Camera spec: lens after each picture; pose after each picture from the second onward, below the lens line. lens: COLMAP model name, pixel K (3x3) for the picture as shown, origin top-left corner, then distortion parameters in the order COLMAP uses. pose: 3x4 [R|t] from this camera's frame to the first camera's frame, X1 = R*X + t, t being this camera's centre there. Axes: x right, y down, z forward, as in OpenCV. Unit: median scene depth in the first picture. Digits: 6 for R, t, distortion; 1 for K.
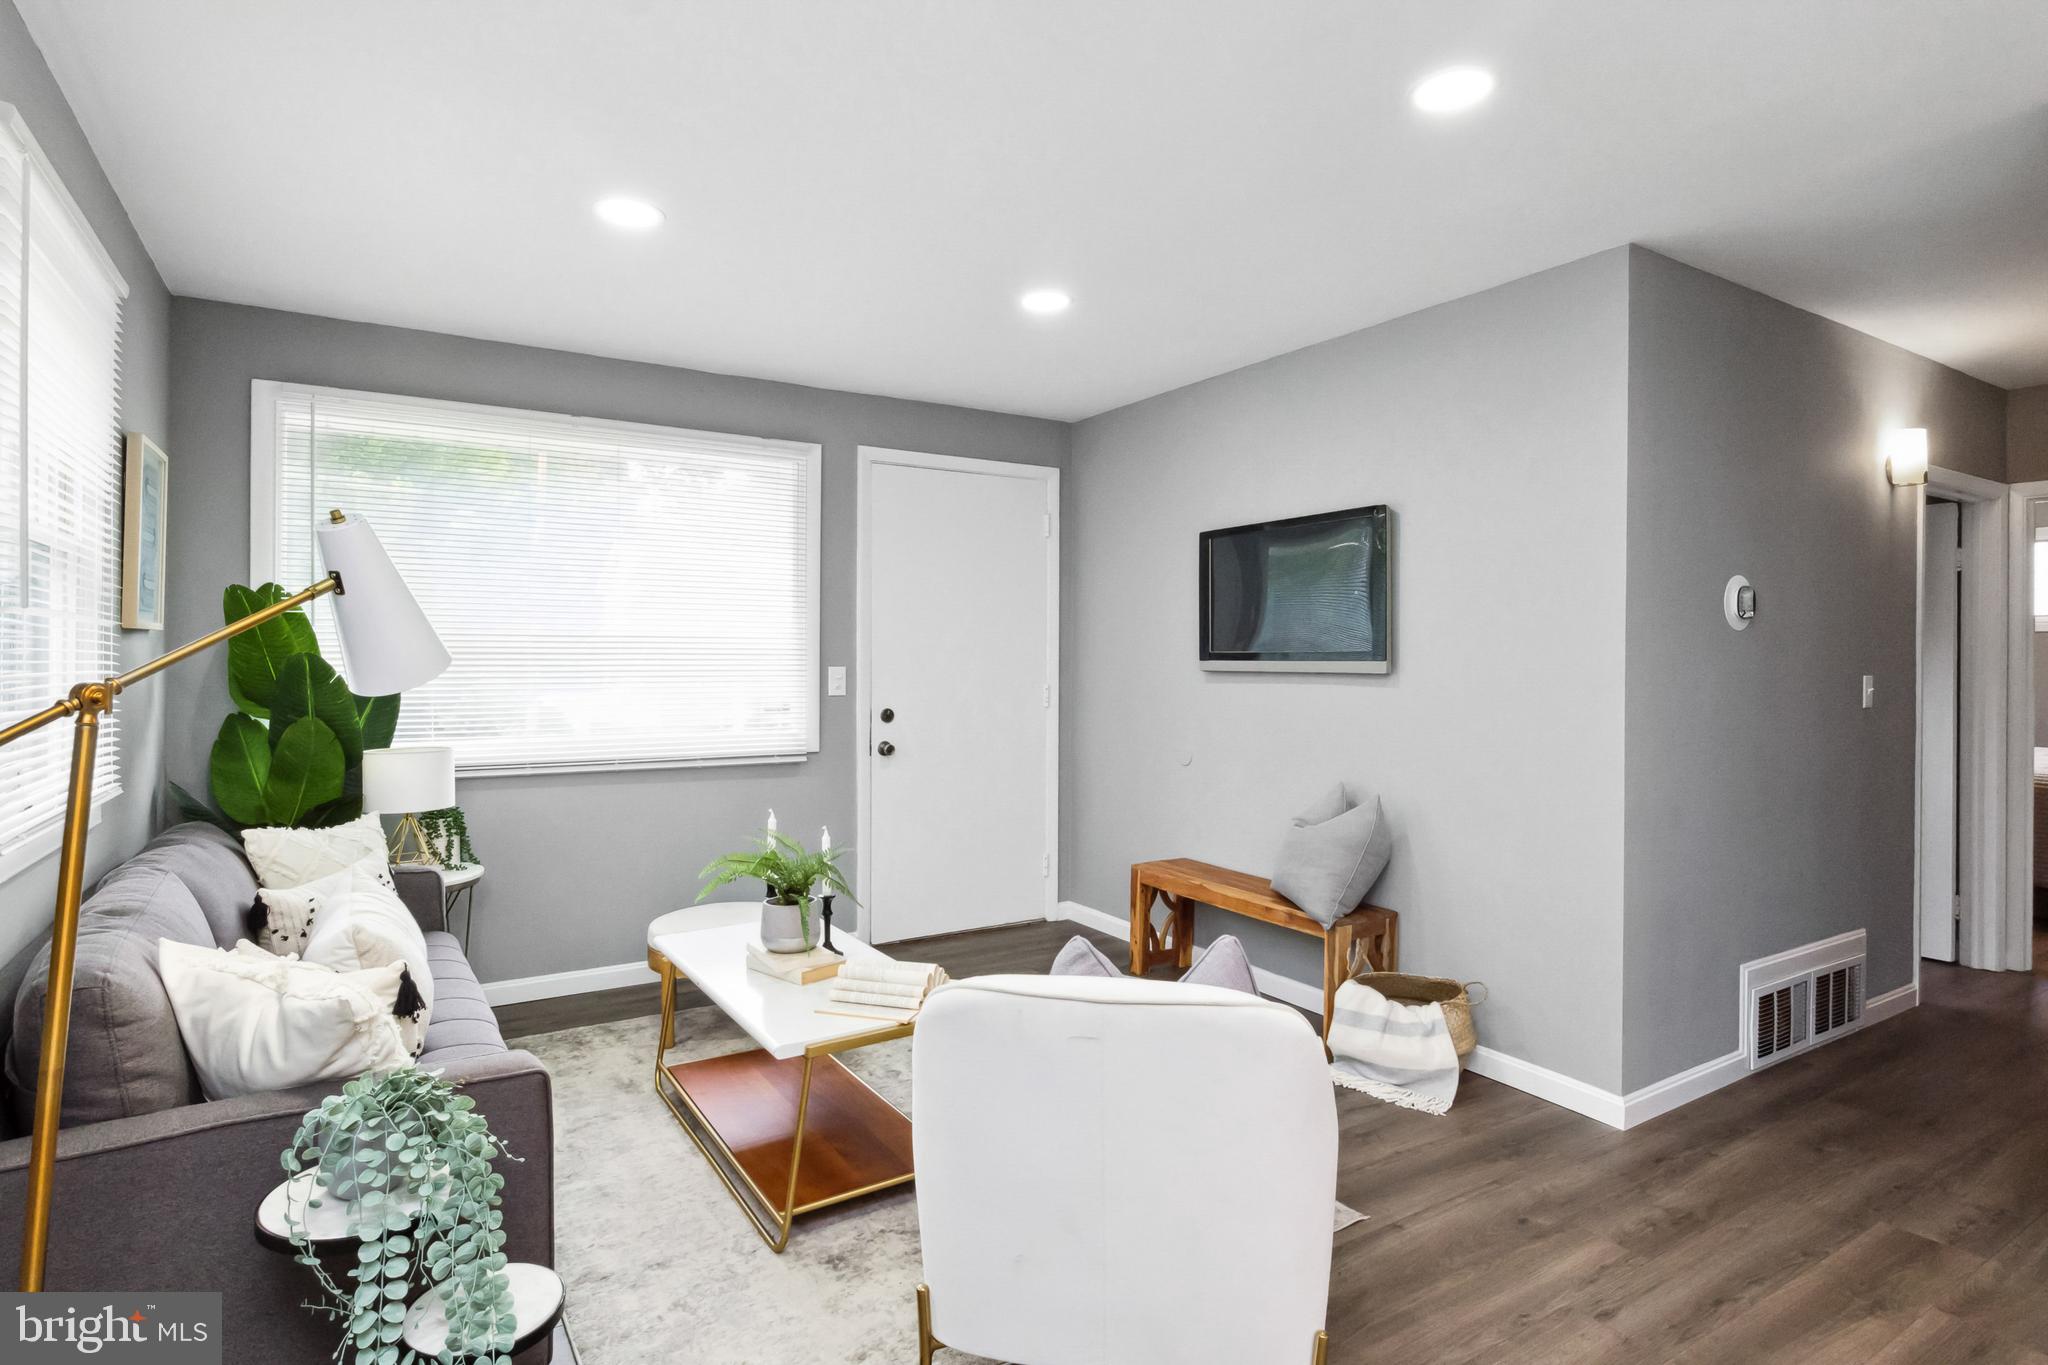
lens RADIAL K [[1046.6, 0, 1005.1], [0, 1046.6, 657.4], [0, 0, 1]] dist [-0.005742, 0.001597]
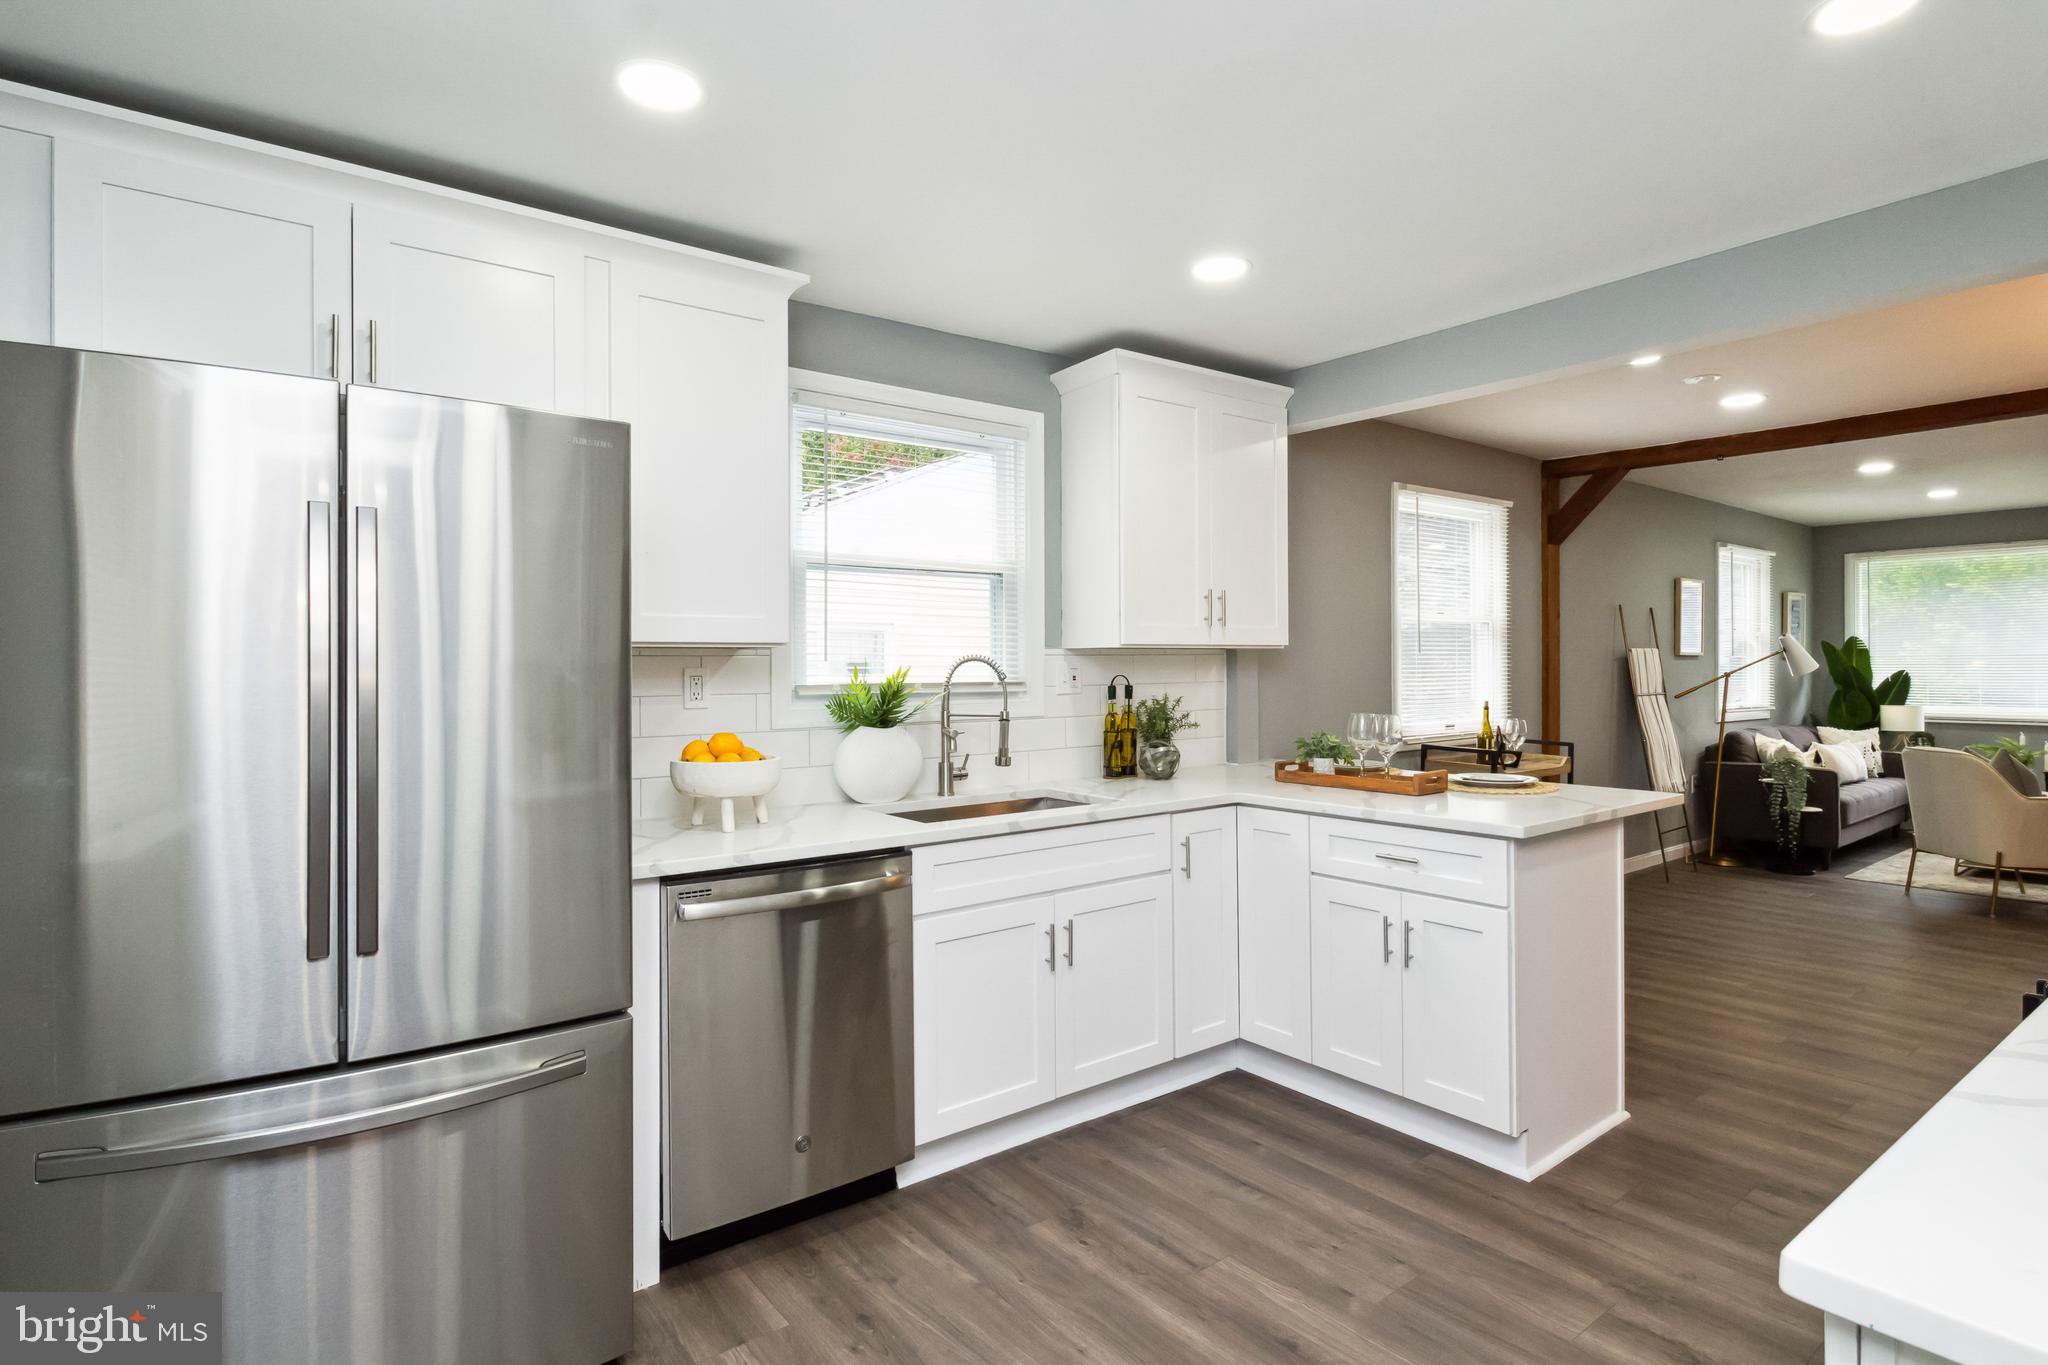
lens RADIAL K [[1046.6, 0, 1031.9], [0, 1046.6, 671.3], [0, 0, 1]] dist [-0.005742, 0.001597]
pose [[0.111202, 0.005457, -0.993783, 1.478047], [0.001341, 0.999983, 0.005641, -0.004305], [0.993797, -0.001960, 0.111193, -1.156872]]
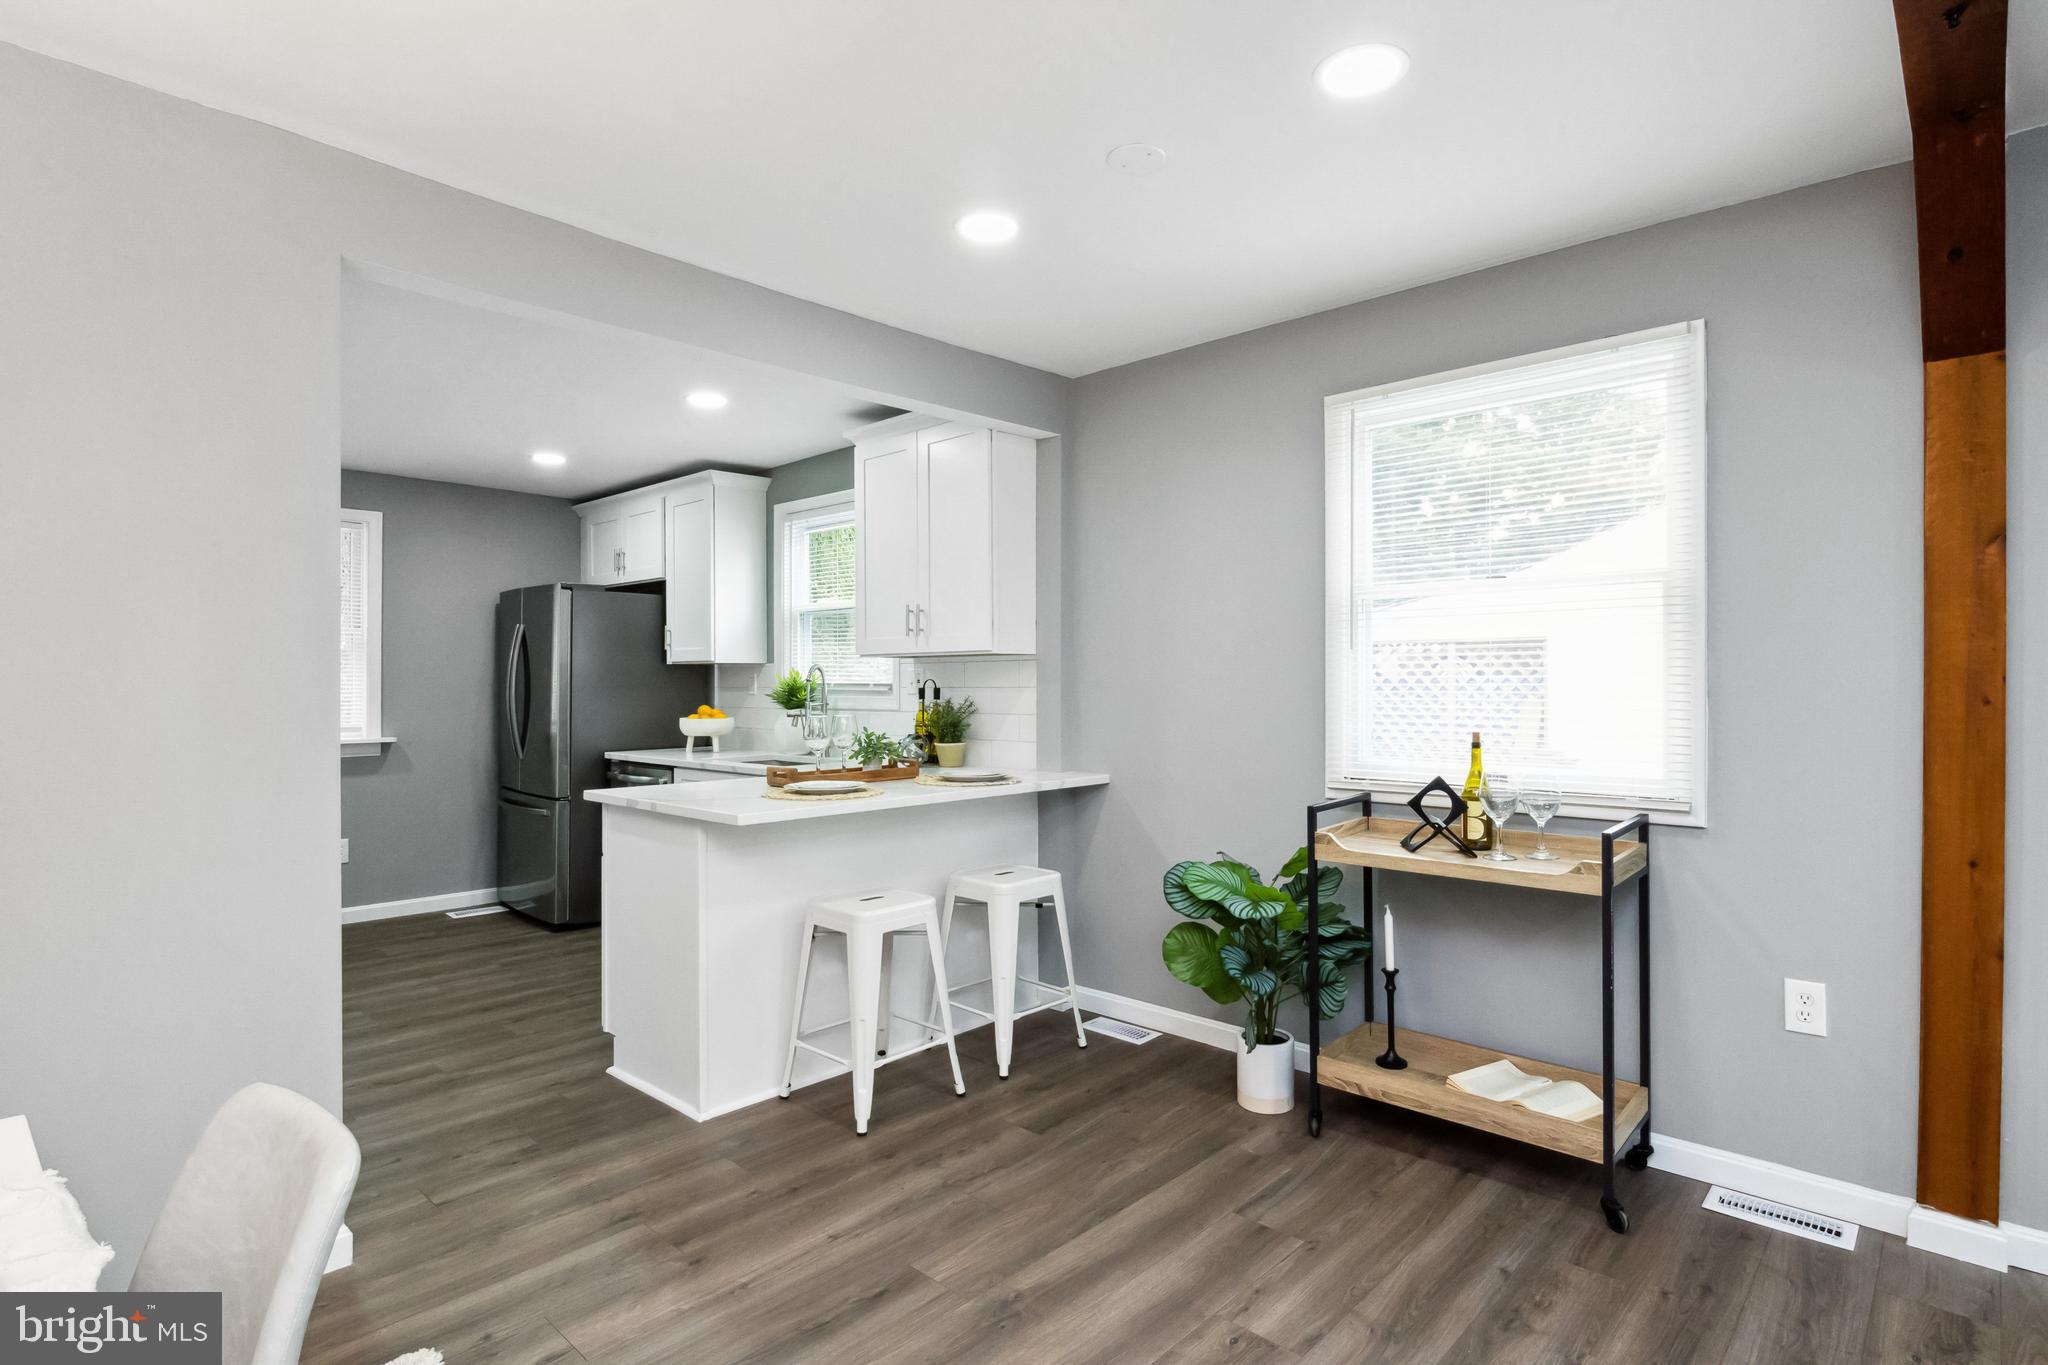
lens RADIAL K [[1046.6, 0, 1040.1], [0, 1046.6, 677.6], [0, 0, 1]] dist [-0.005742, 0.001597]
pose [[-0.962496, -0.000265, -0.271297, 0.646937], [-0.000375, 1.000000, 0.000356, 0.003703], [0.271296, 0.000444, -0.962496, 0.324634]]
